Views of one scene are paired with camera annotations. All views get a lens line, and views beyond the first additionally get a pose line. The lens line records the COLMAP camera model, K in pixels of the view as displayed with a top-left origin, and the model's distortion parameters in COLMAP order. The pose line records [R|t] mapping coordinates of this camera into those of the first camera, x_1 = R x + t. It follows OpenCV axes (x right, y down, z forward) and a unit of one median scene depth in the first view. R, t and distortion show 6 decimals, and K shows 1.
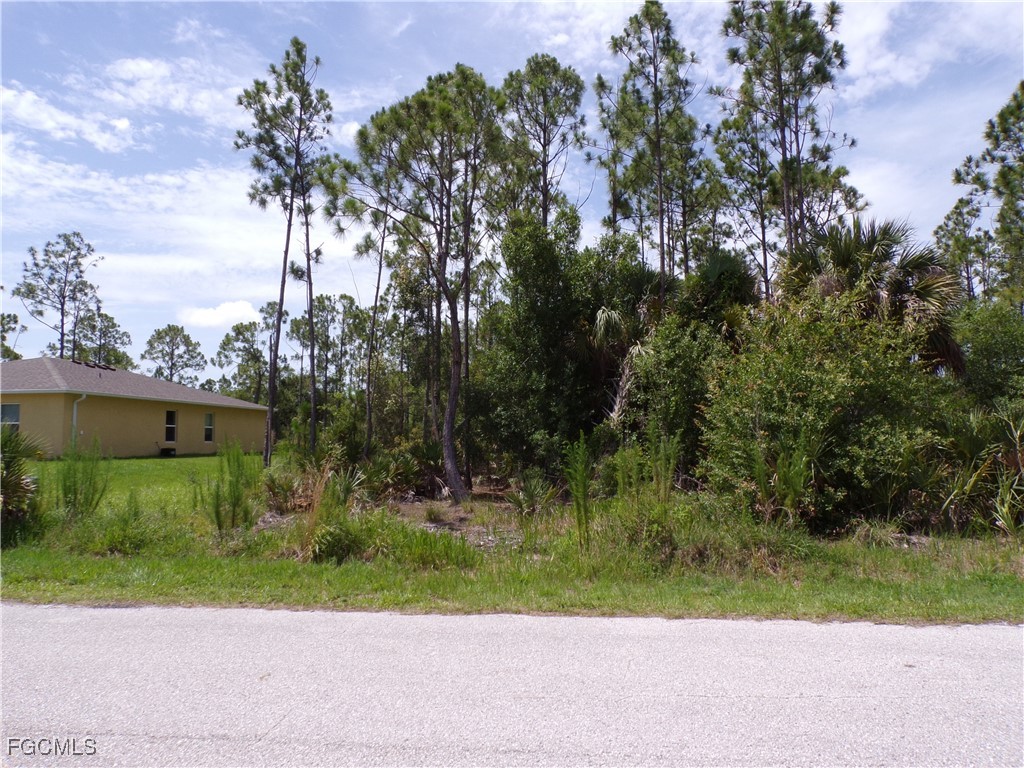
lens RADIAL K [[689.5, 0, 505.3], [0, 689.5, 392.3], [0, 0, 1]] dist [-0.020475, 0.023154]
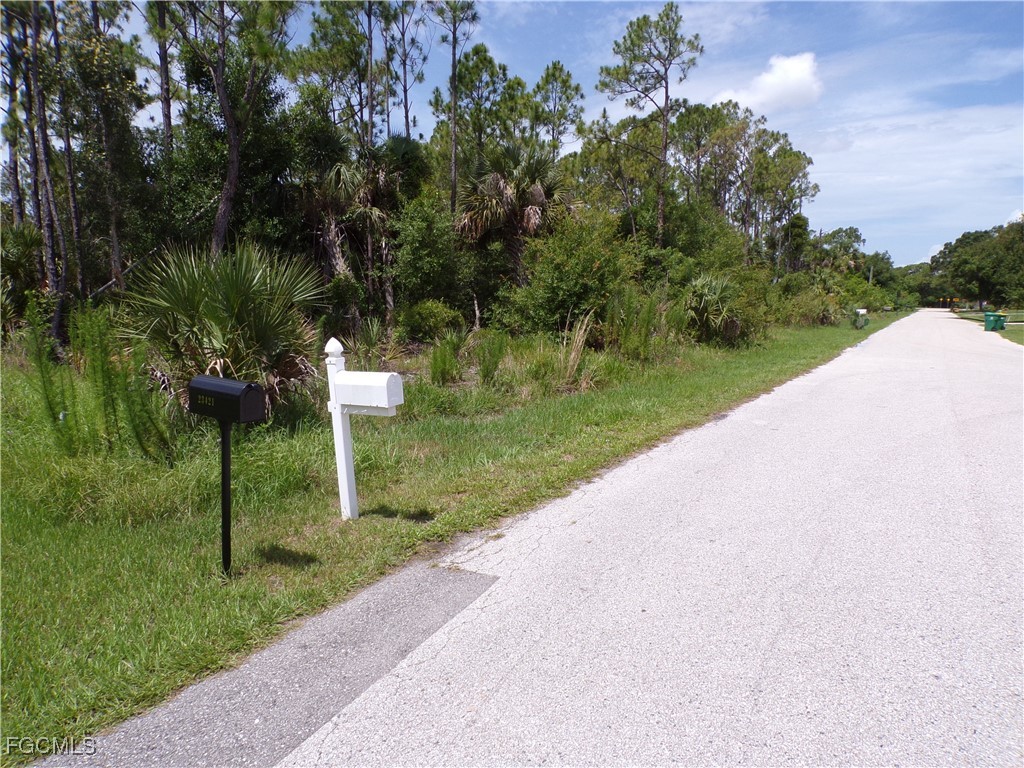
lens RADIAL K [[689.5, 0, 513.3], [0, 689.5, 382.0], [0, 0, 1]] dist [-0.020475, 0.023154]
pose [[0.415100, -0.094684, 0.904835, -0.666943], [-0.090242, 0.985380, 0.144511, 0.024864], [-0.905289, -0.141641, 0.400487, 0.282037]]
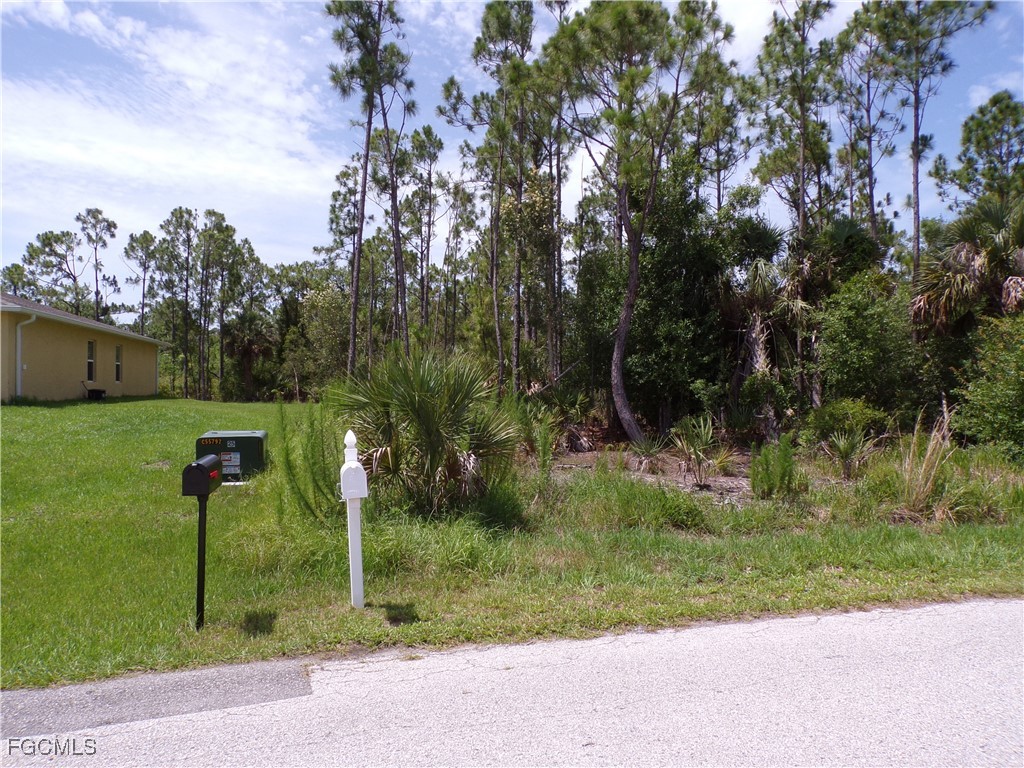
lens RADIAL K [[689.5, 0, 511.7], [0, 689.5, 380.4], [0, 0, 1]] dist [-0.020475, 0.023154]
pose [[0.930215, 0.022902, 0.366301, -0.516235], [-0.045070, 0.997625, 0.052080, 0.015300], [-0.364238, -0.064954, 0.929038, 0.177185]]
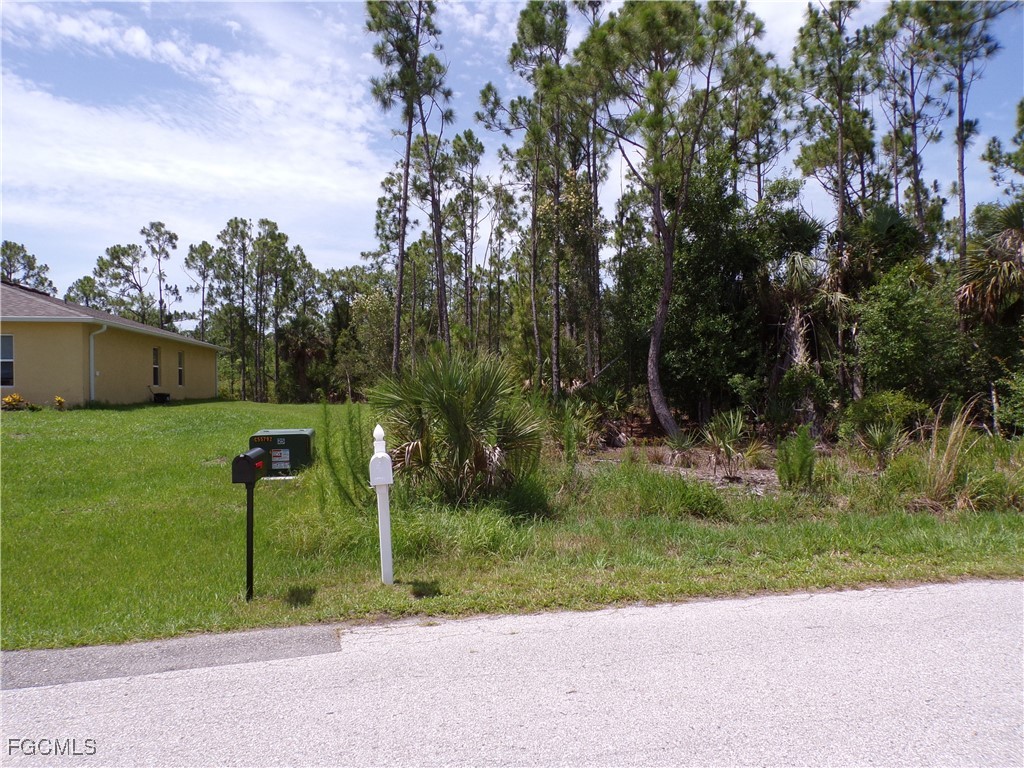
lens RADIAL K [[689.5, 0, 509.0], [0, 689.5, 377.2], [0, 0, 1]] dist [-0.020475, 0.023154]
pose [[0.955628, 0.007744, 0.294474, -0.510494], [-0.024262, 0.998327, 0.052481, 0.013921], [-0.293575, -0.057296, 0.954218, 0.149285]]
